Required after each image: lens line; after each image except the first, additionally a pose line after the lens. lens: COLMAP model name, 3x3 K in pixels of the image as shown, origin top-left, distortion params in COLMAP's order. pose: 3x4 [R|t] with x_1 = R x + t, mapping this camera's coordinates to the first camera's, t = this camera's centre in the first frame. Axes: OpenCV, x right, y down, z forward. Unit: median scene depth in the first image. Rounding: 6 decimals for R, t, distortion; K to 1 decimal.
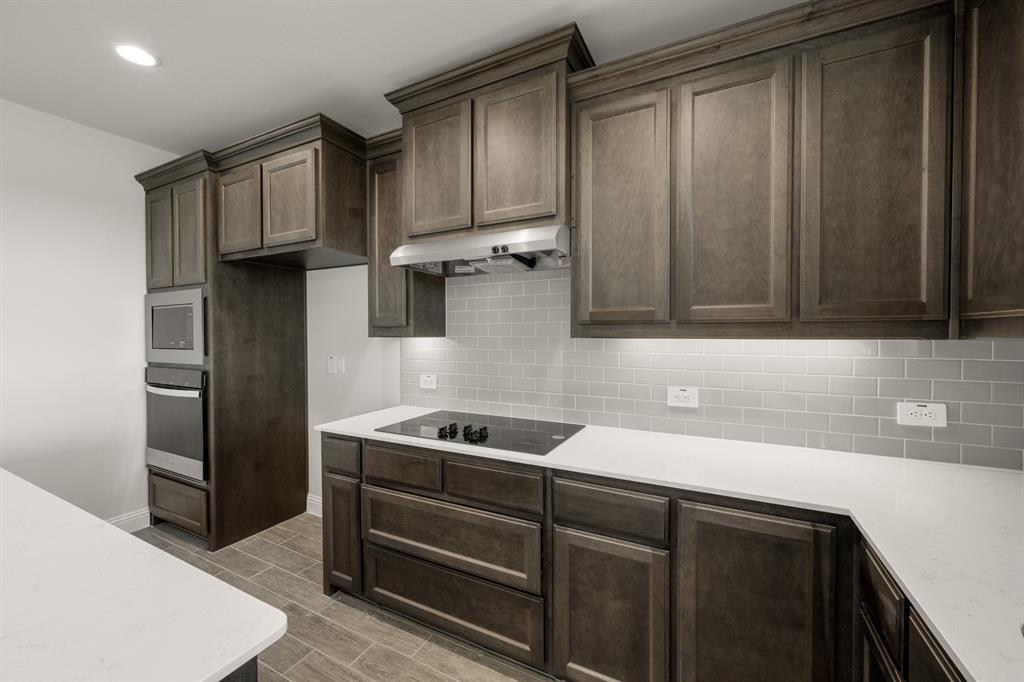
lens RADIAL K [[403.9, 0, 516.7], [0, 403.9, 336.4], [0, 0, 1]] dist [-0.002359, 0.001122]
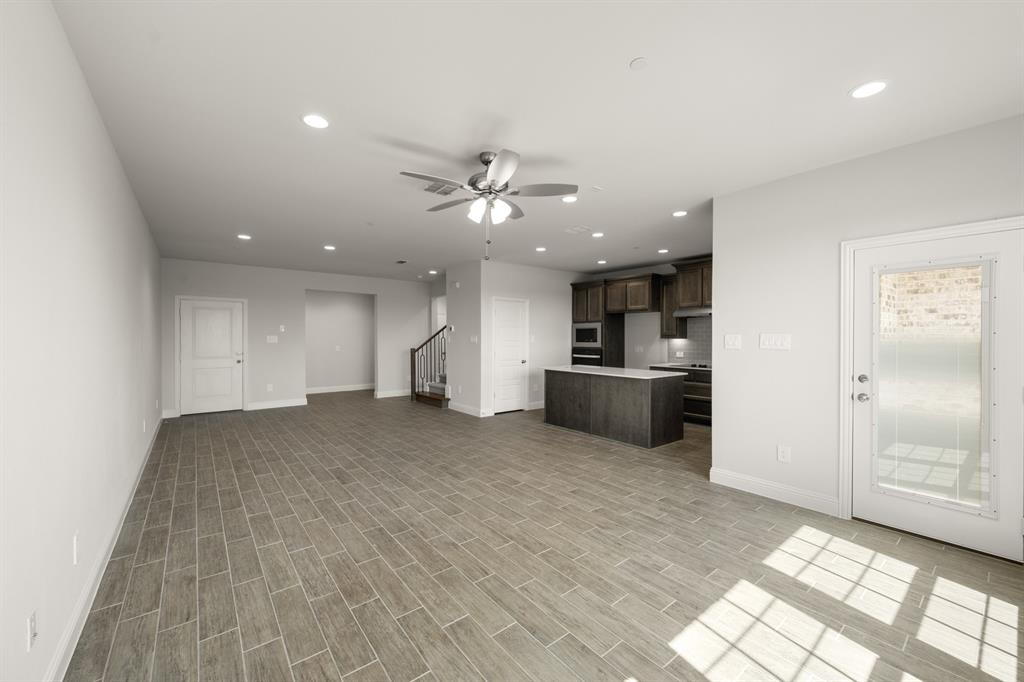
lens RADIAL K [[403.9, 0, 514.7], [0, 403.9, 339.0], [0, 0, 1]] dist [-0.002359, 0.001122]
pose [[0.913120, 0.007030, -0.407631, -0.165870], [-0.009490, 0.999947, -0.004015, 0.034844], [0.407581, 0.007534, 0.913138, -2.783360]]
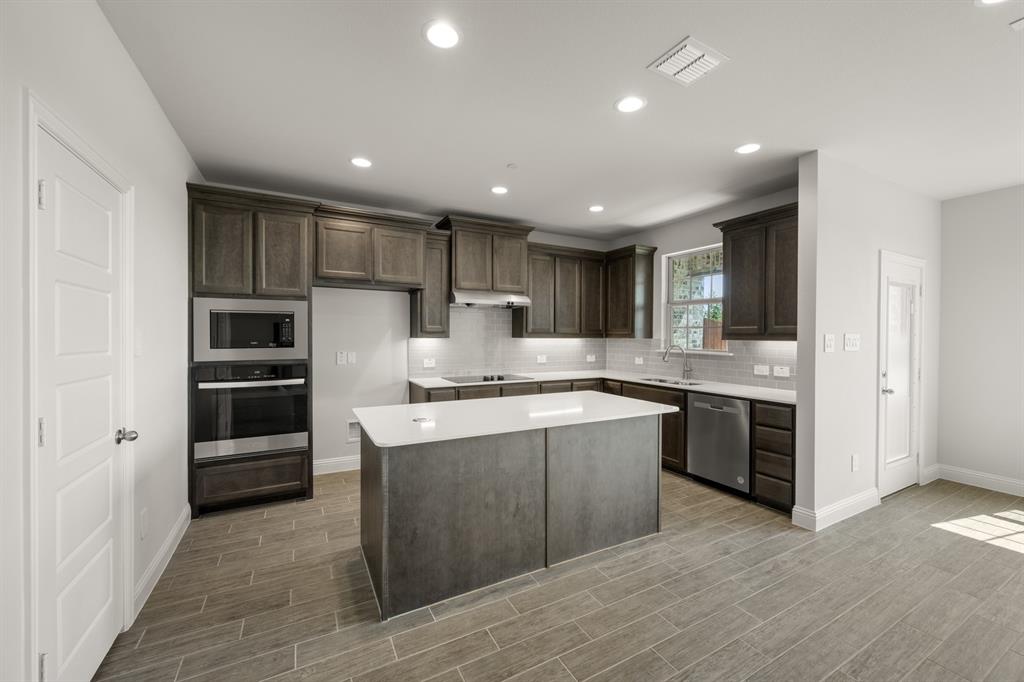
lens RADIAL K [[403.9, 0, 514.9], [0, 403.9, 338.3], [0, 0, 1]] dist [-0.002359, 0.001122]
pose [[0.560484, 0.001052, 0.828165, -1.991836], [0.002371, 0.999993, -0.002875, 0.011639], [-0.828162, 0.003575, 0.560477, -0.416844]]
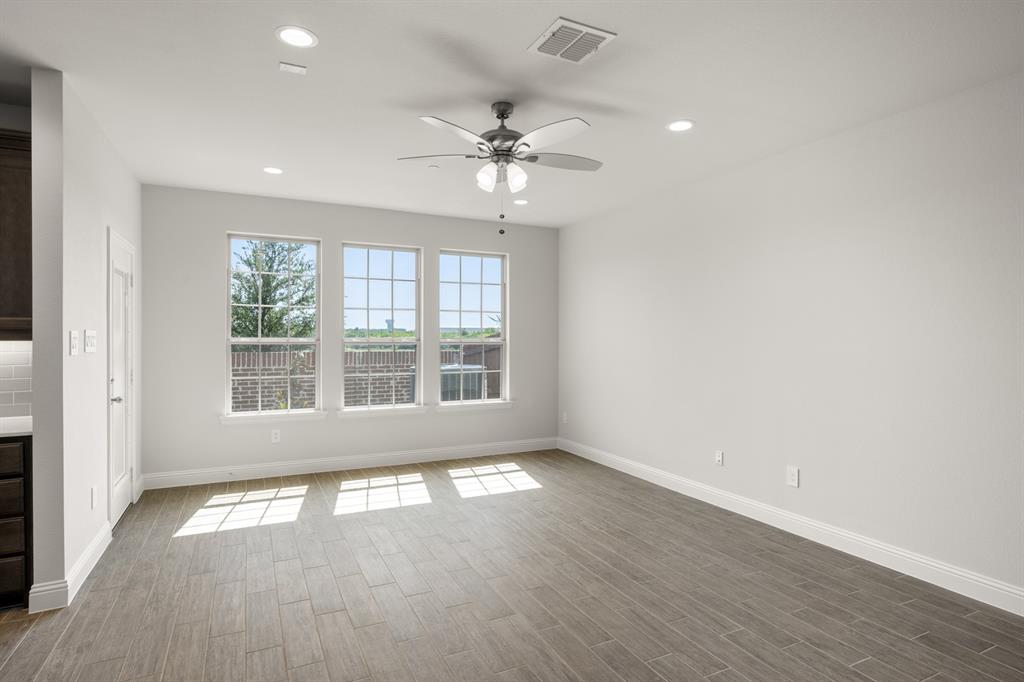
lens RADIAL K [[541.6, 0, 516.1], [0, 541.6, 339.0], [0, 0, 1]] dist [0.000206, -0.001155]
pose [[-0.808754, -0.000828, 0.588146, -1.935658], [0.008917, 0.999867, 0.013669, 0.007895], [-0.588079, 0.016299, -0.808639, -0.040274]]
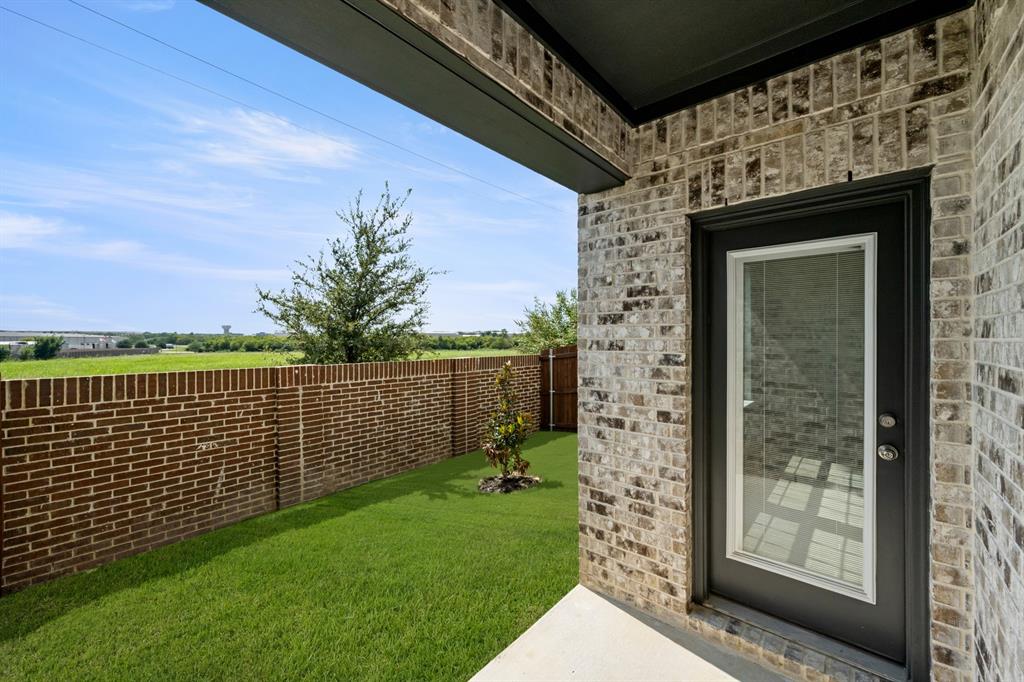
lens RADIAL K [[403.9, 0, 512.0], [0, 403.9, 338.4], [0, 0, 1]] dist [-0.002359, 0.001122]
pose [[-0.972814, 0.003407, 0.231561, 0.975205], [0.005158, 0.999963, 0.006955, -0.032380], [-0.231528, 0.007961, -0.972796, 0.387465]]
